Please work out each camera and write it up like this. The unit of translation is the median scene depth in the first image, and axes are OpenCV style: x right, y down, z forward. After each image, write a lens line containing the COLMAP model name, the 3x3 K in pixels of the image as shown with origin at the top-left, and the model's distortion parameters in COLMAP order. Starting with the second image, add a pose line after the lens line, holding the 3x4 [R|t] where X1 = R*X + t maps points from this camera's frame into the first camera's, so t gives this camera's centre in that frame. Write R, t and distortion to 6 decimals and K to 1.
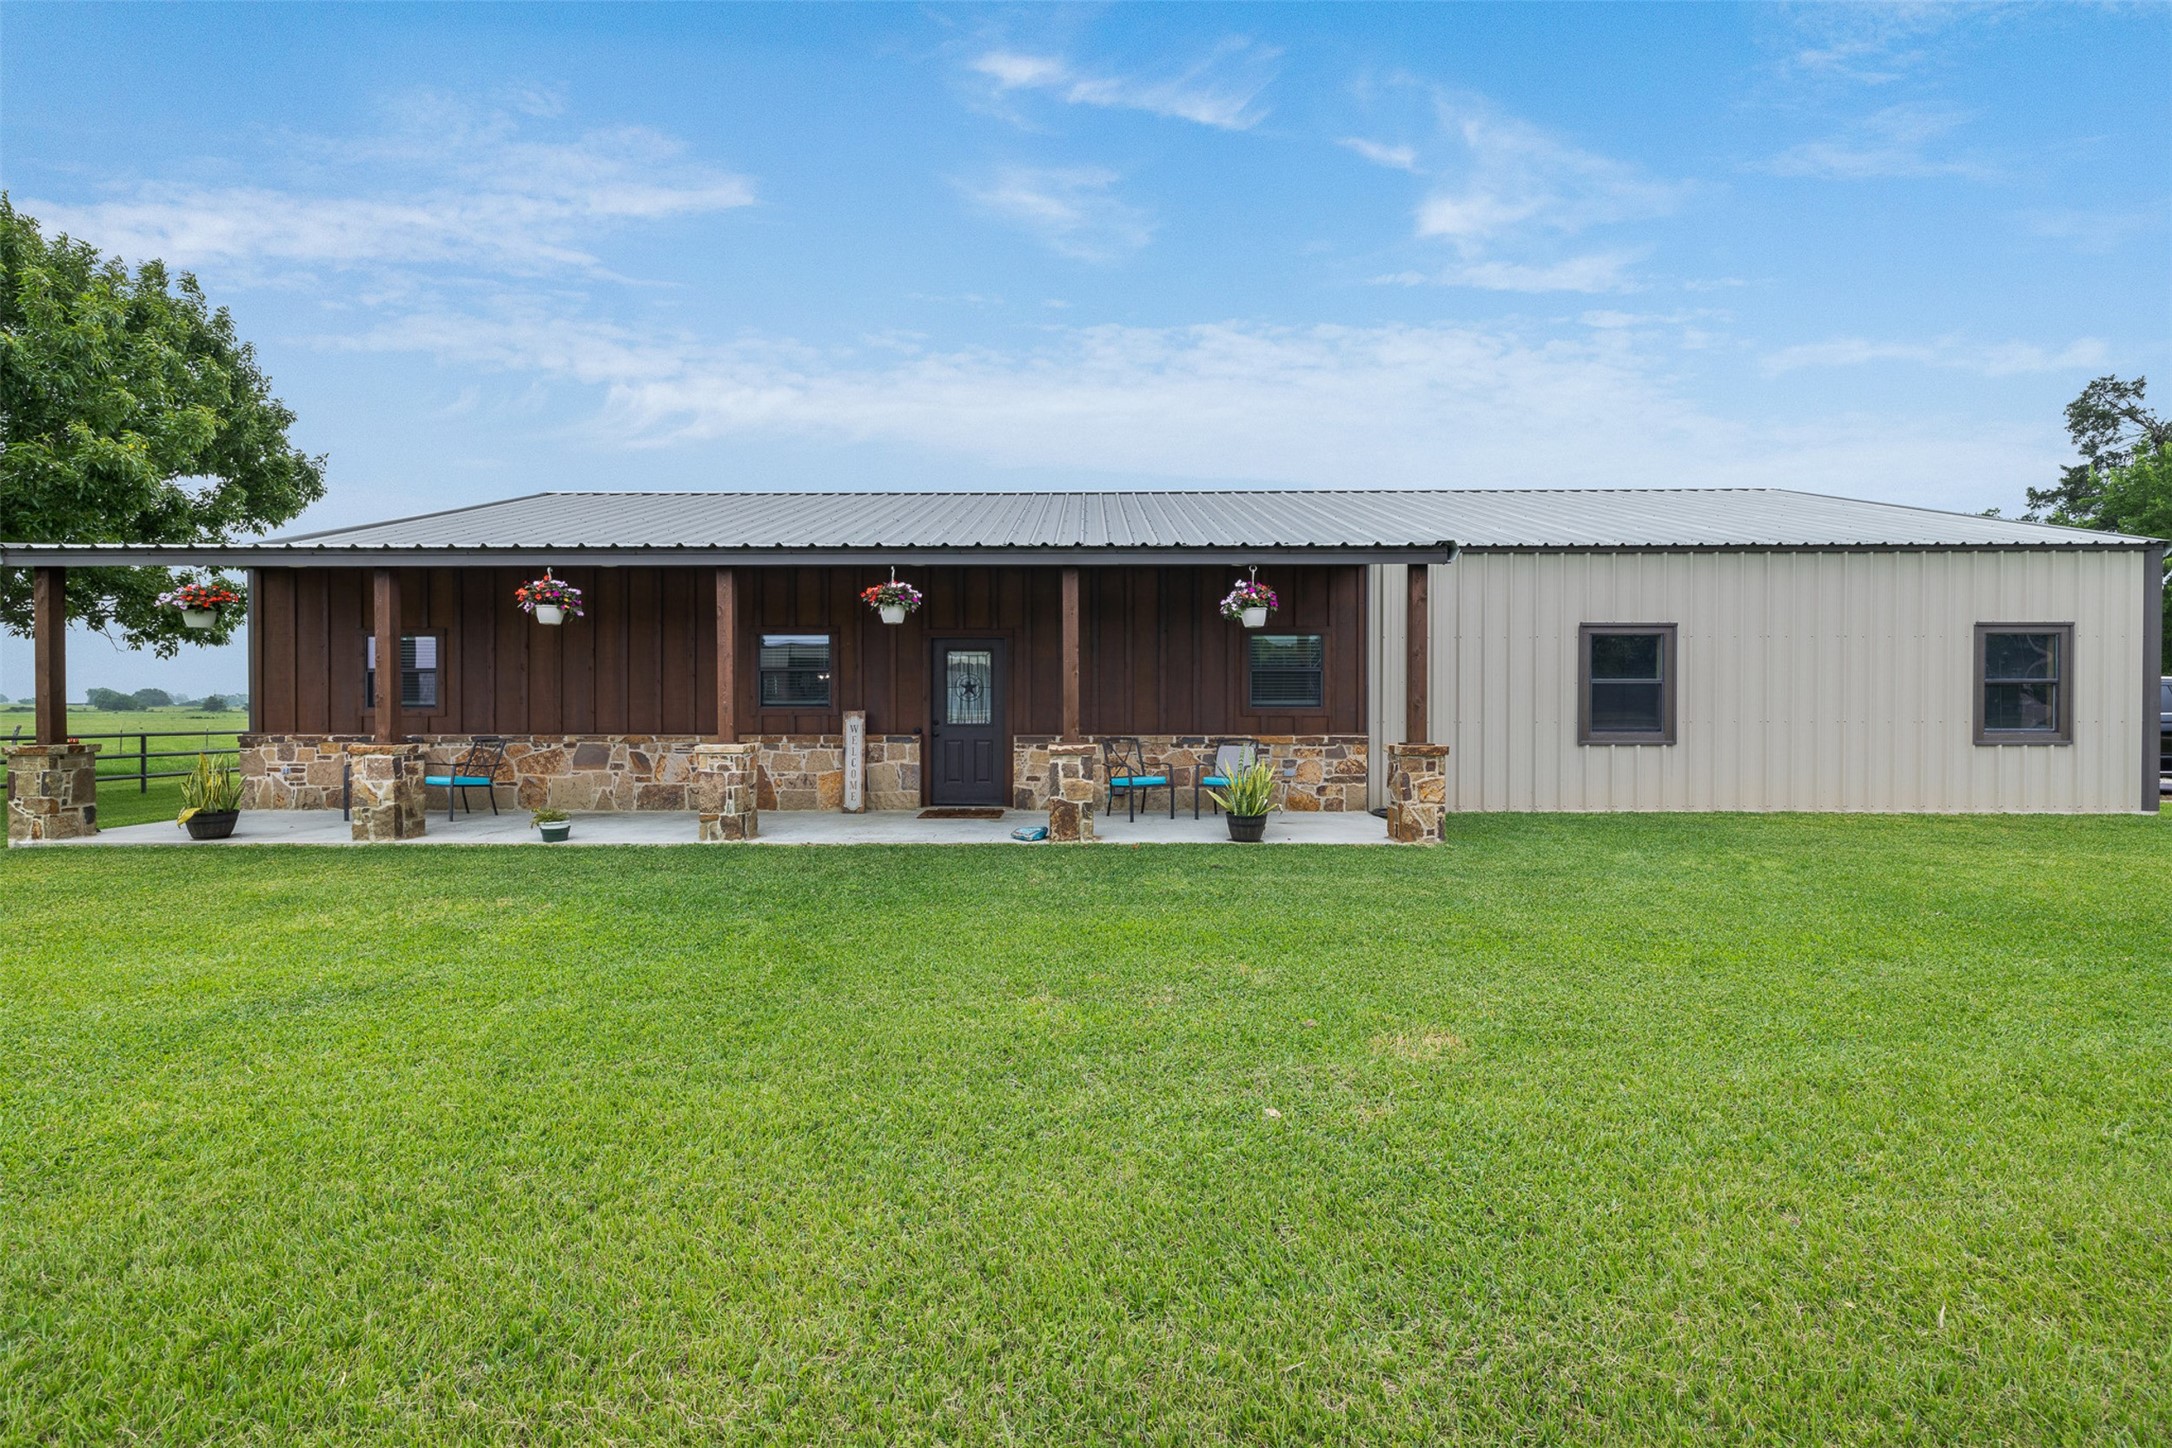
lens RADIAL K [[918.0, 0, 974.7], [0, 918.0, 708.8], [0, 0, 1]] dist [0.001215, 0.000585]
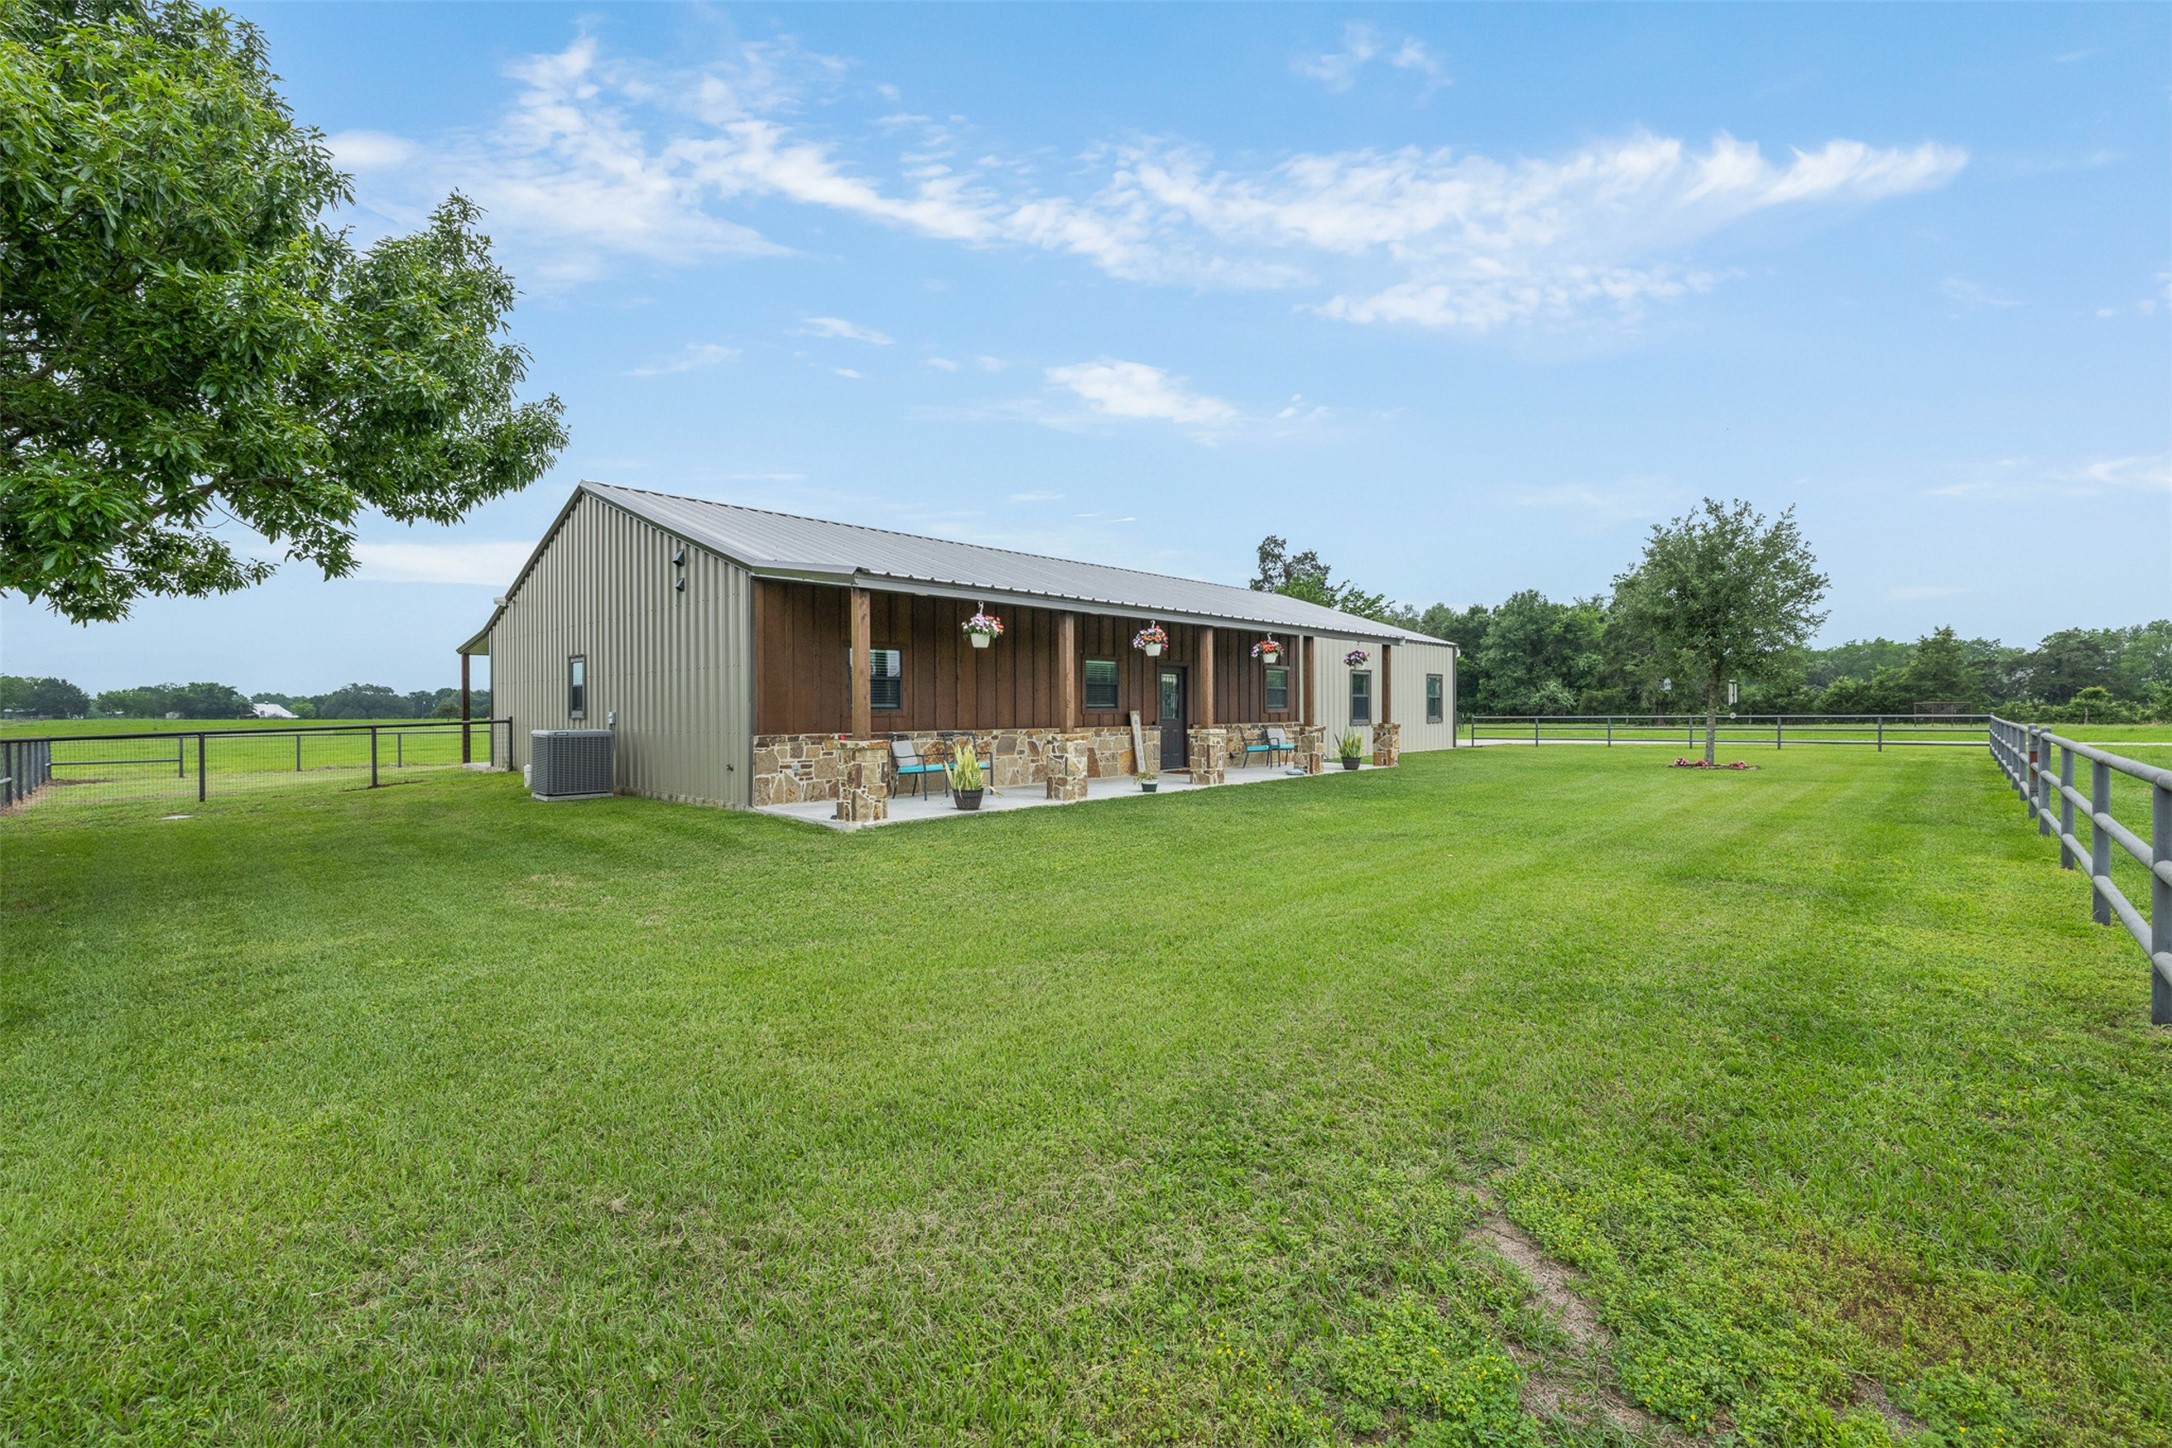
lens RADIAL K [[918.0, 0, 1069.6], [0, 918.0, 717.3], [0, 0, 1]] dist [0.001215, 0.000585]
pose [[0.683799, -0.008455, 0.729621, -1.711151], [0.004317, 0.999962, 0.007542, 0.001541], [-0.729658, -0.002007, 0.683810, 0.012282]]
